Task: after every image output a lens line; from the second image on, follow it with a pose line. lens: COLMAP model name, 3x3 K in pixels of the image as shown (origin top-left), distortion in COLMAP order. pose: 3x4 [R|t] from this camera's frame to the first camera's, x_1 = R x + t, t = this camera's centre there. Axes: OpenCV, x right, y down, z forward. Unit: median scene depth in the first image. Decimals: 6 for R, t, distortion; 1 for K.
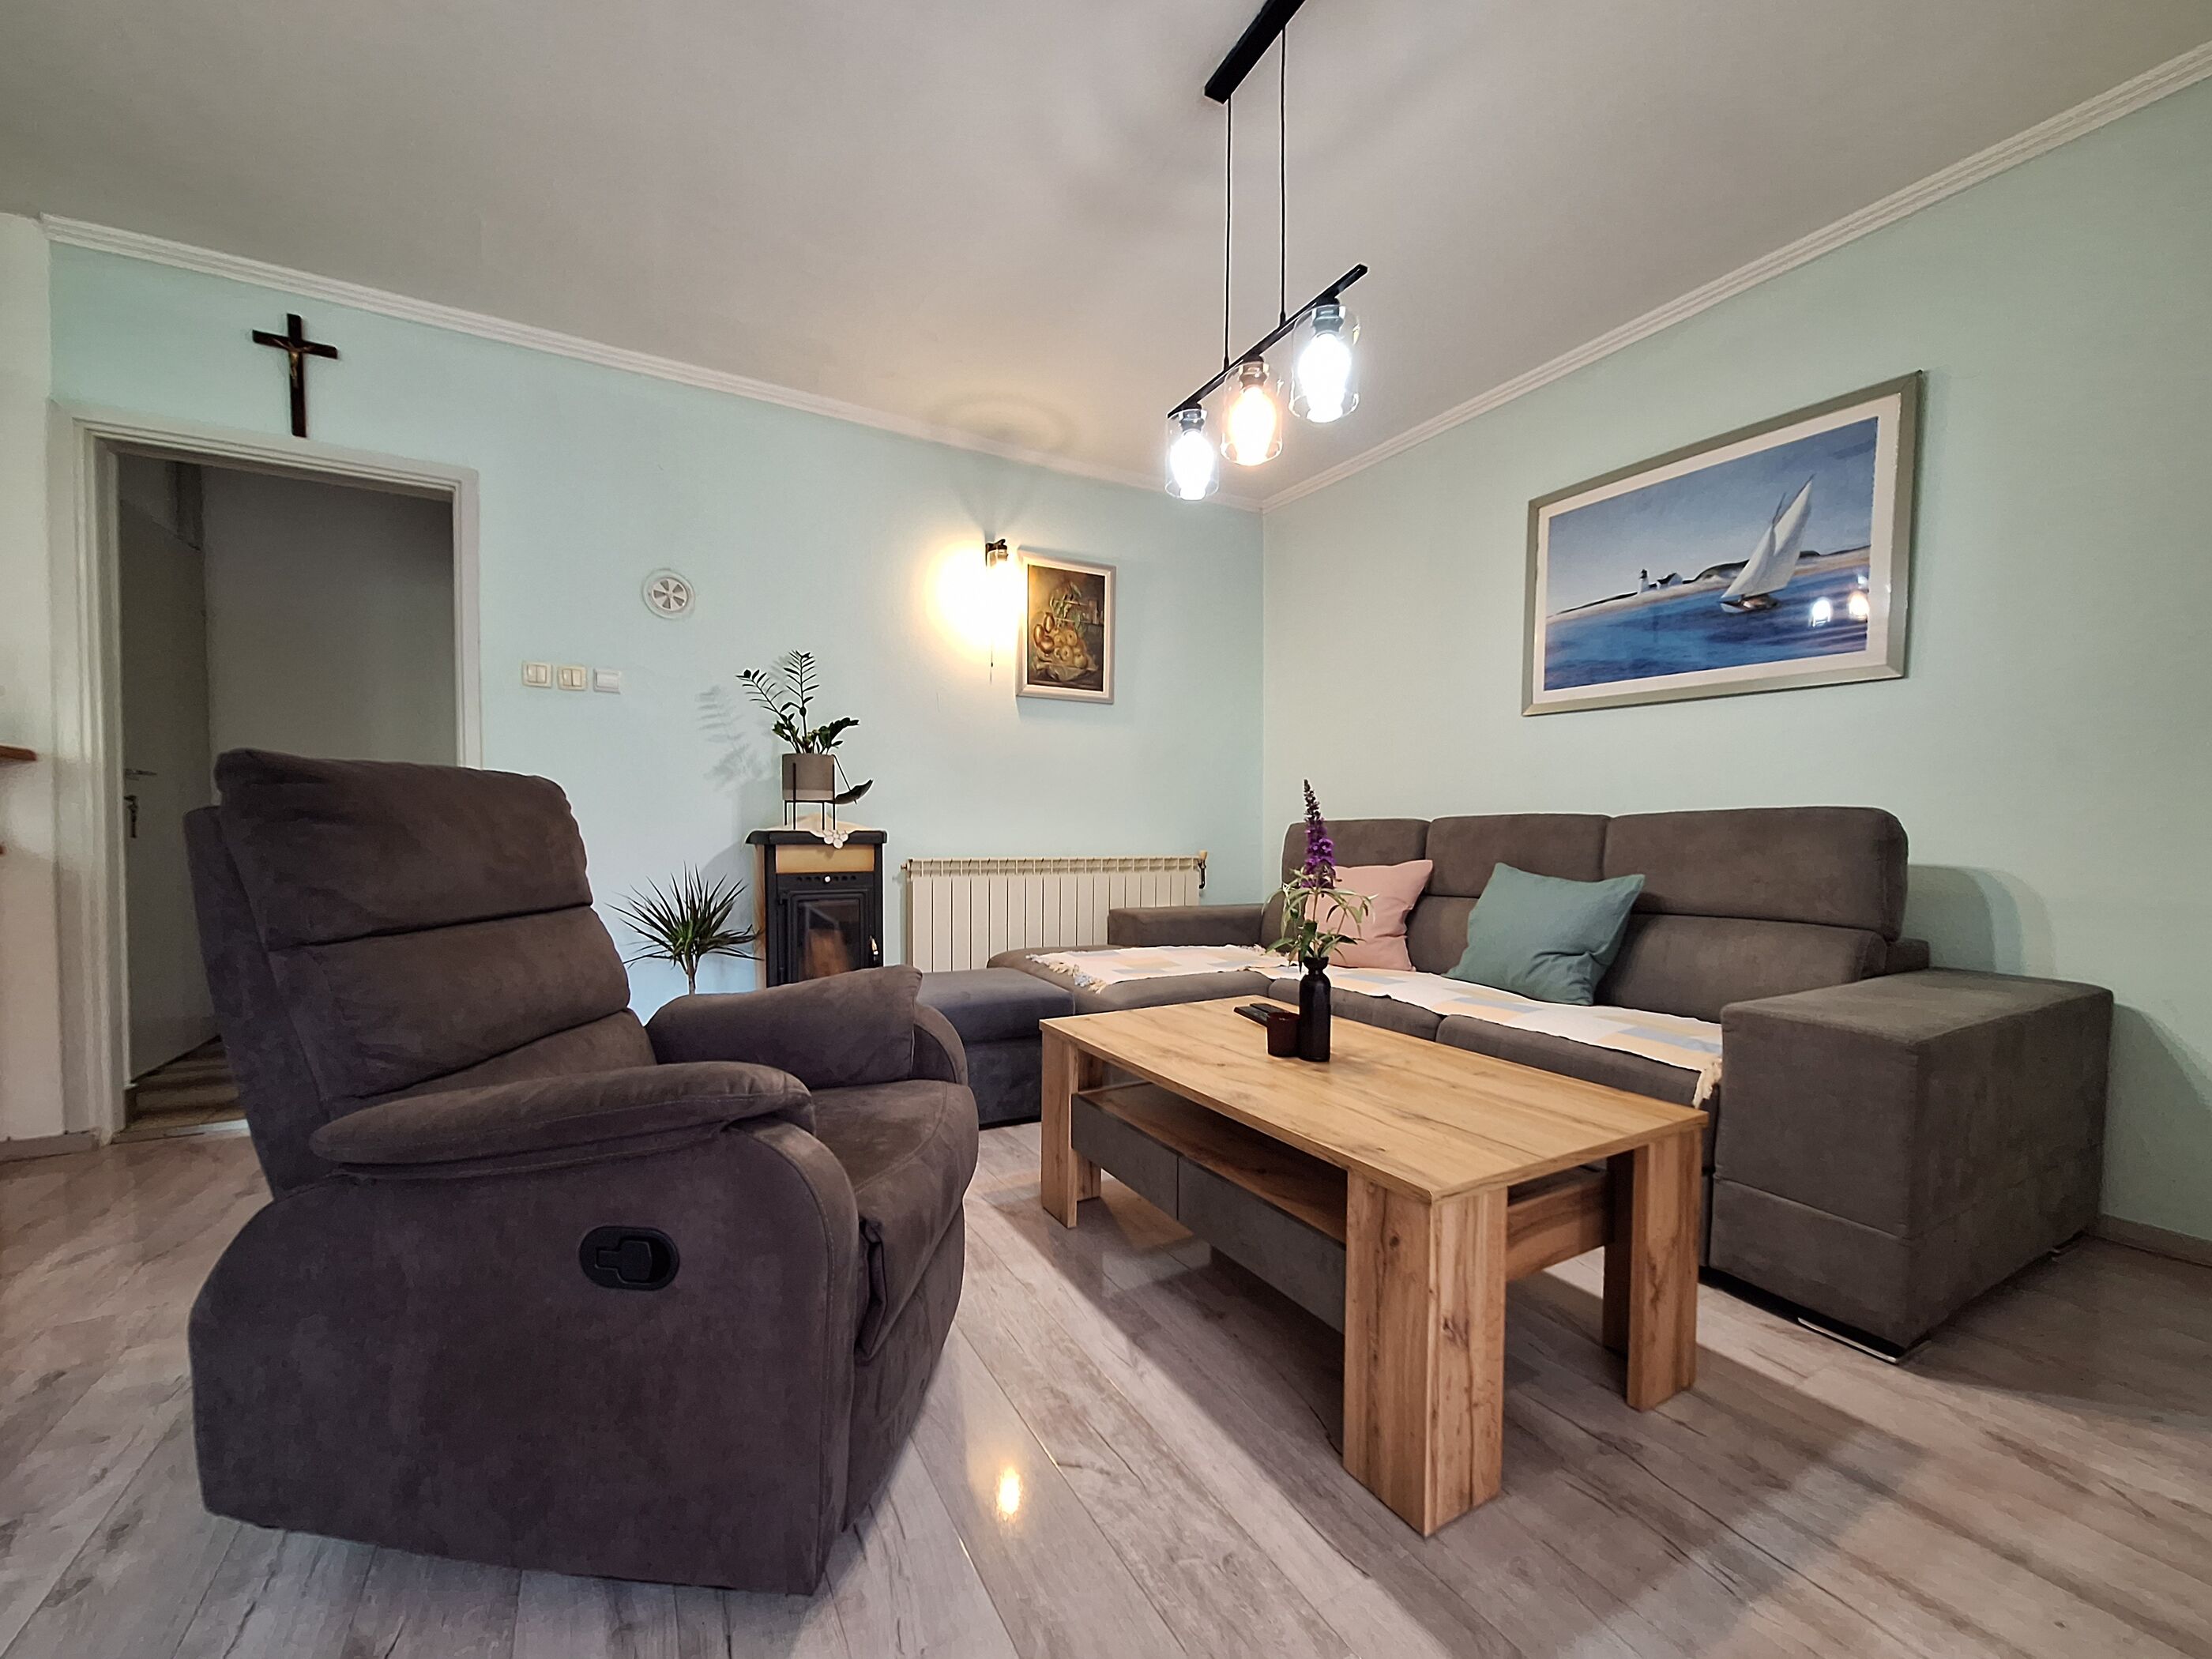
lens RADIAL K [[870.4, 0, 1095.1], [0, 870.4, 857.6], [0, 0, 1]] dist [-0.005404, 0.001601]
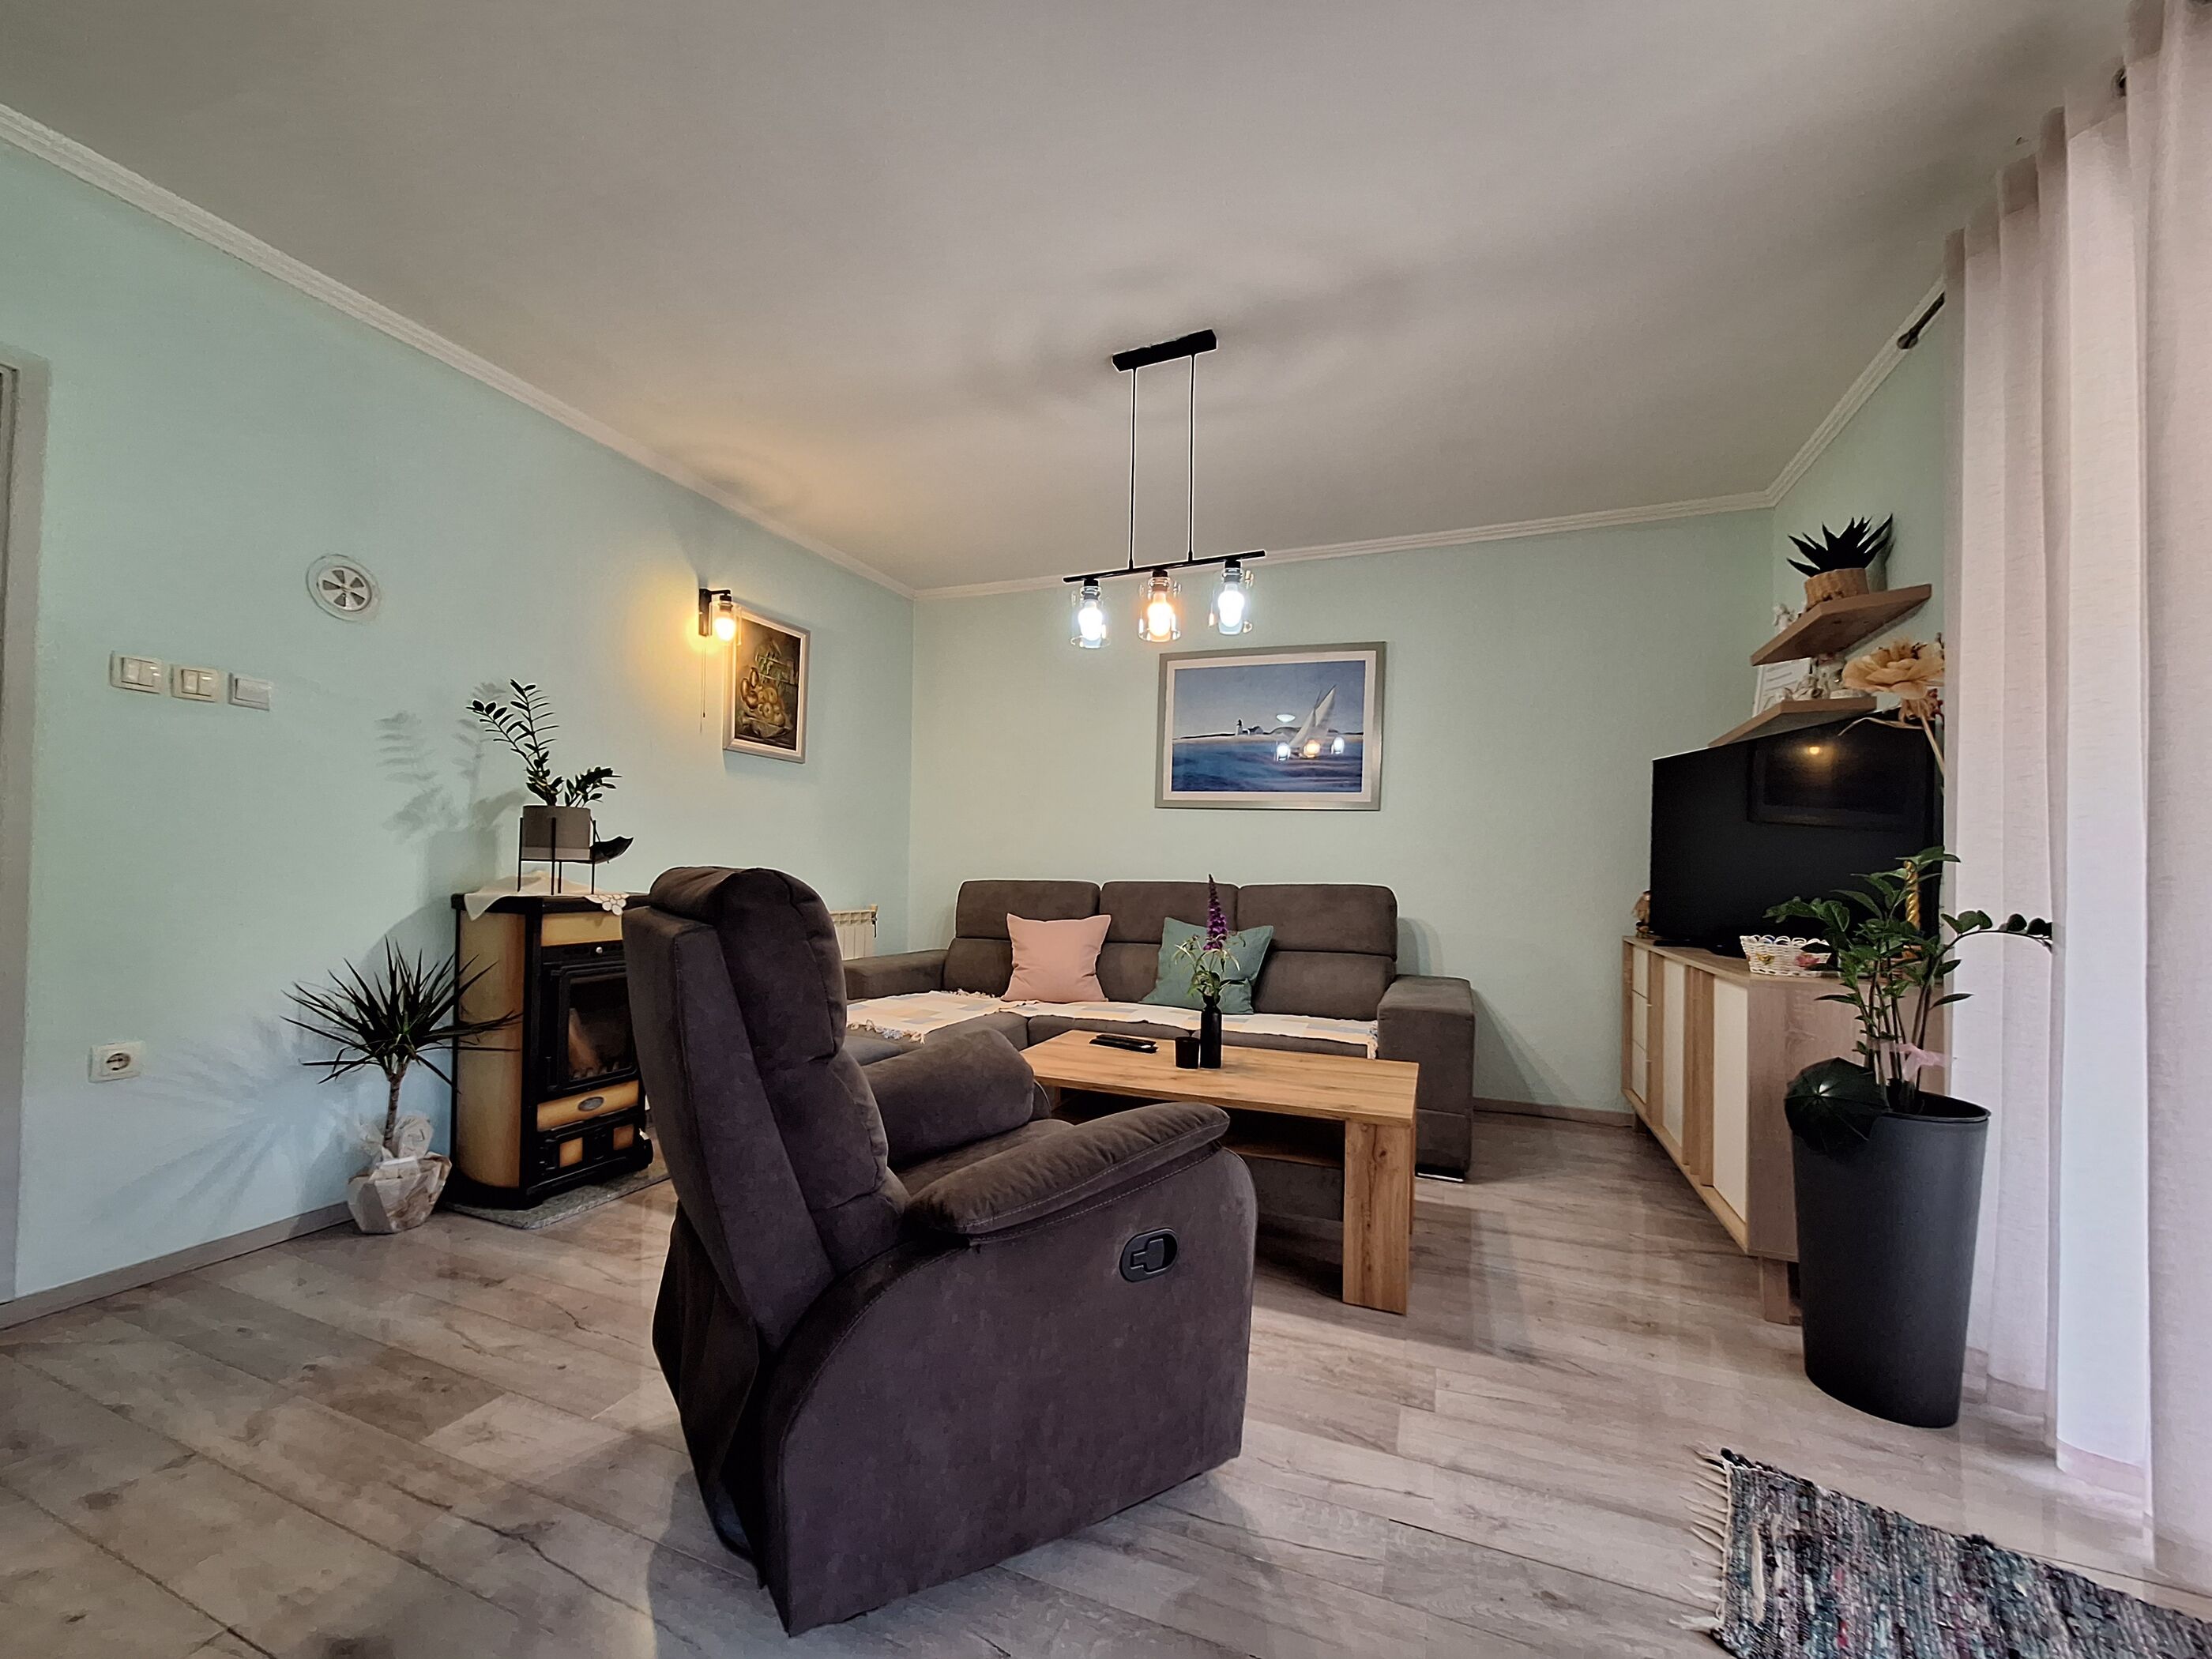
lens RADIAL K [[870.4, 0, 1095.8], [0, 870.4, 857.7], [0, 0, 1]] dist [-0.005404, 0.001601]
pose [[0.779568, 0.021321, 0.625954, -0.518306], [0.001929, 0.999334, -0.036442, -0.040364], [-0.626314, 0.029617, 0.779008, -0.012060]]
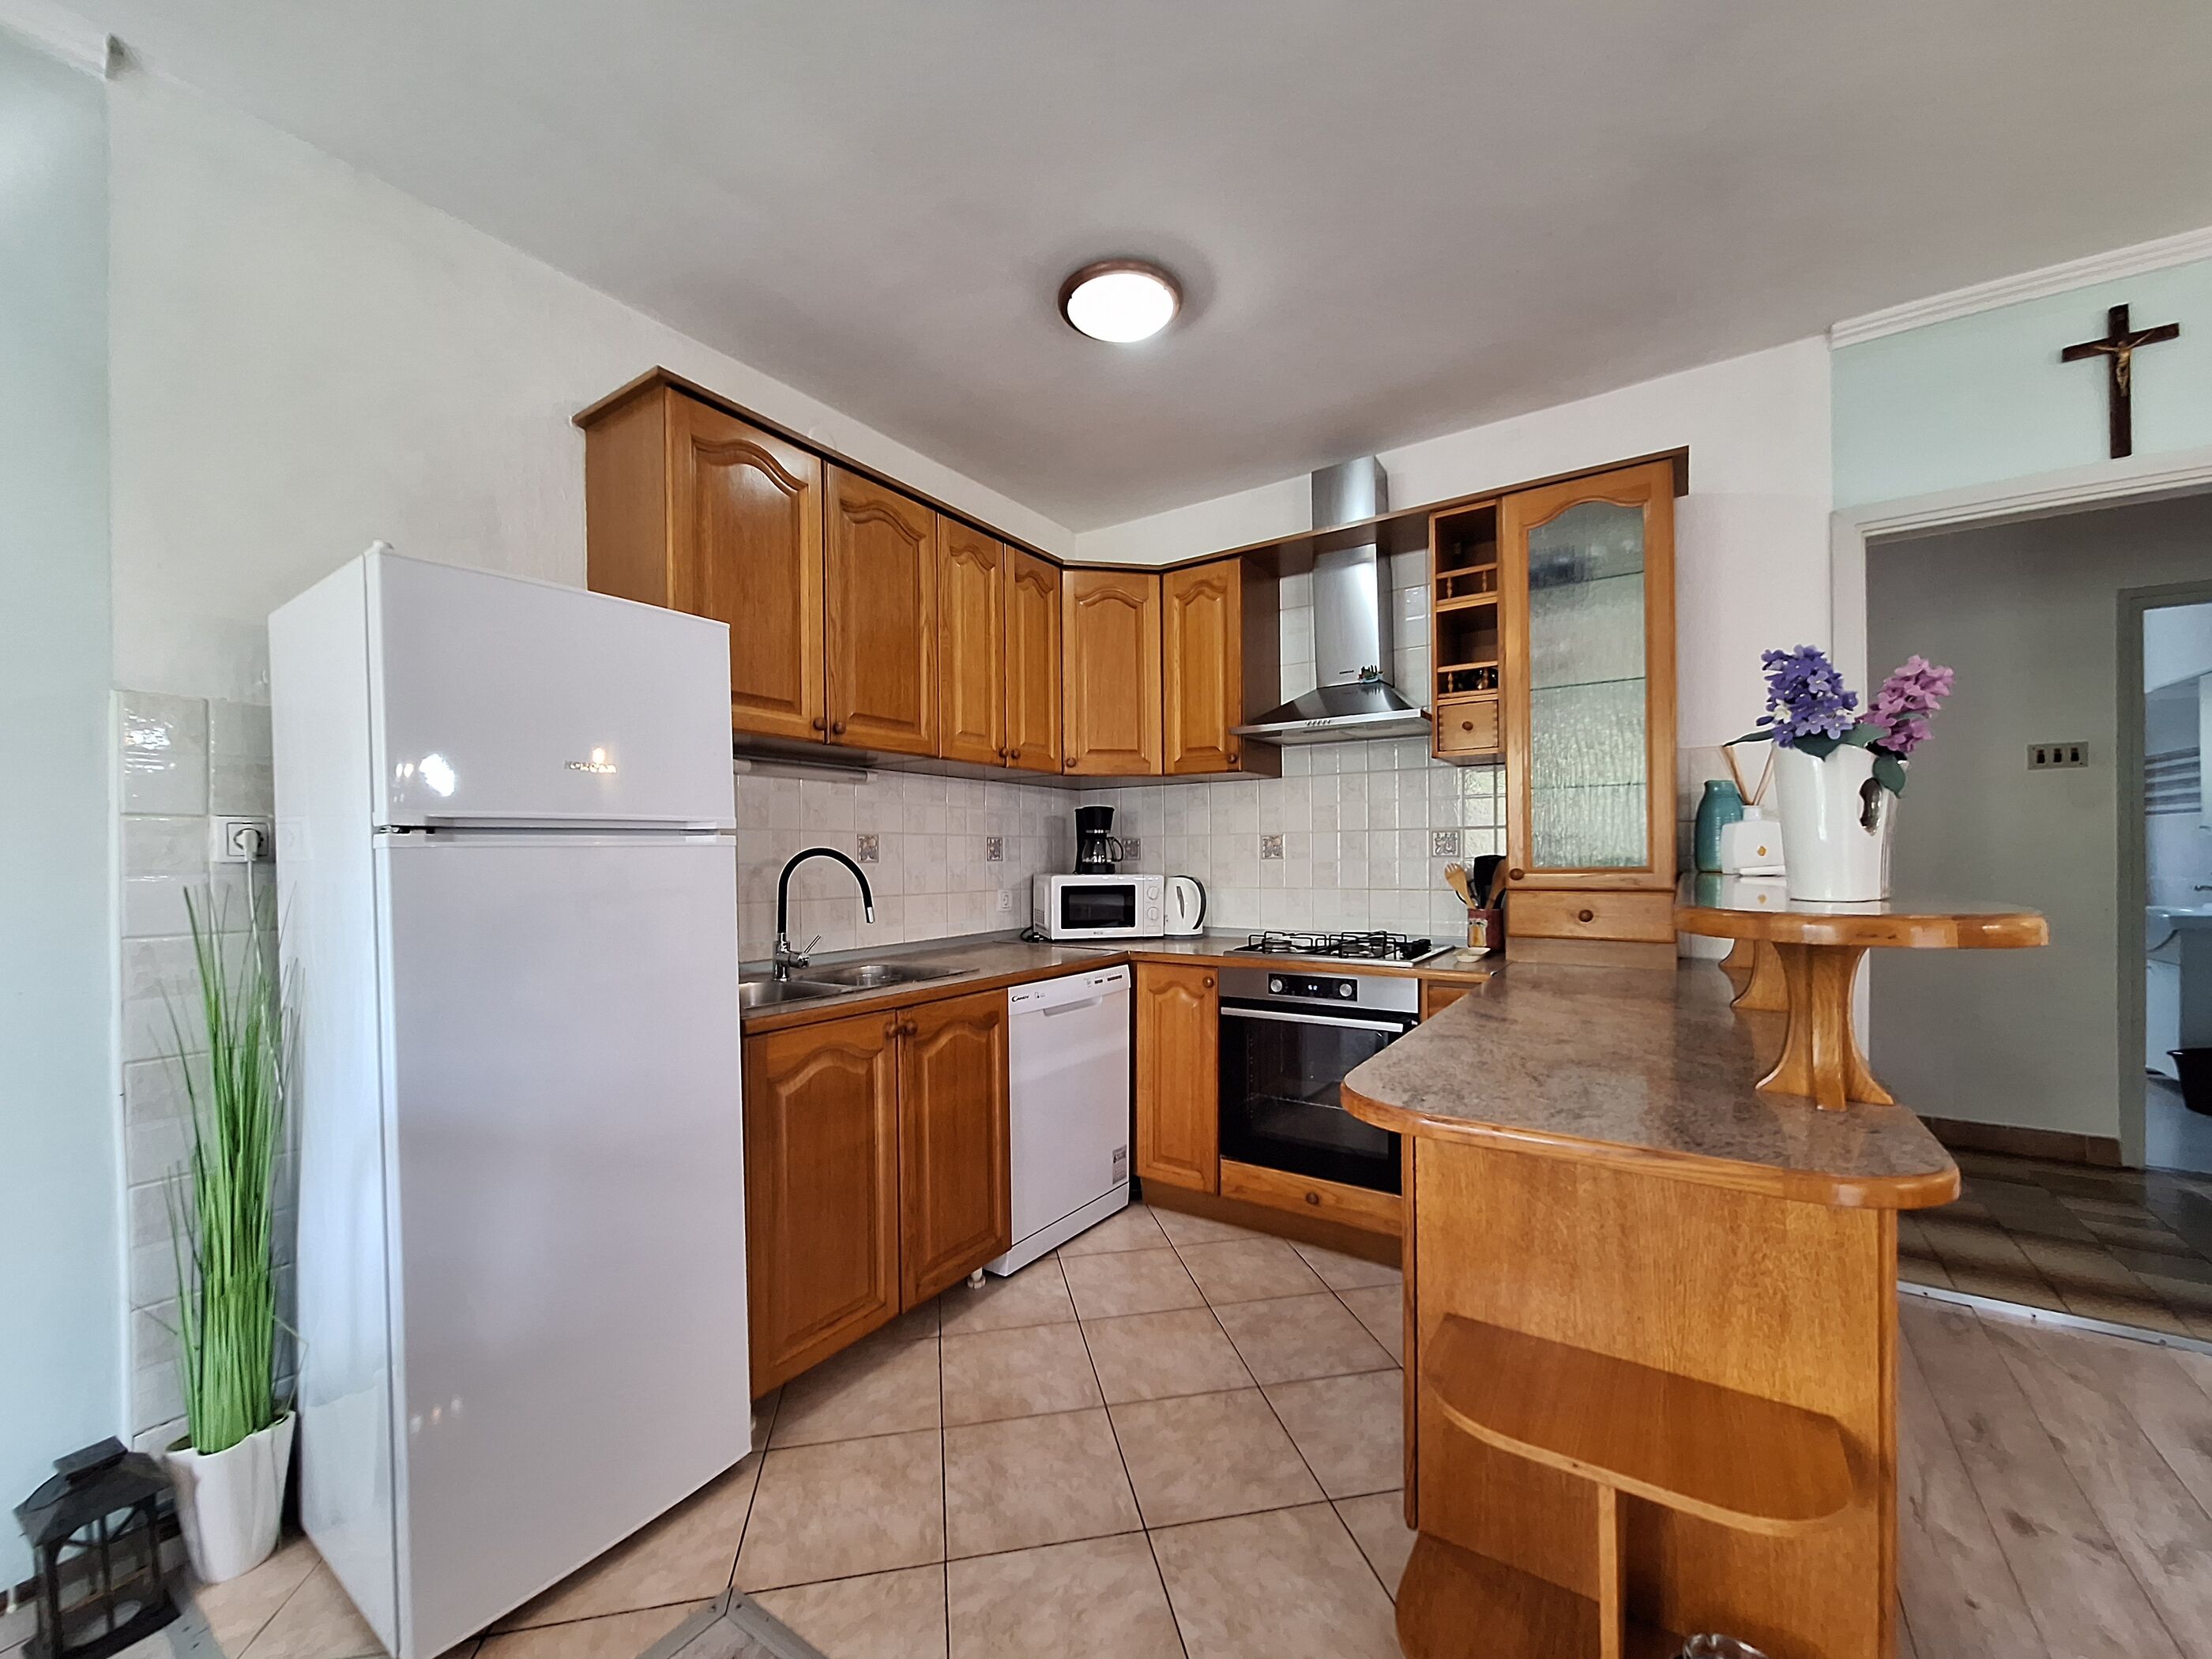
lens RADIAL K [[870.4, 0, 1097.2], [0, 870.4, 860.8], [0, 0, 1]] dist [-0.005404, 0.001601]
pose [[0.451806, -0.001020, -0.892115, -0.620484], [-0.008206, 0.999952, -0.005299, -0.108977], [0.892078, 0.009715, 0.451777, -0.161674]]
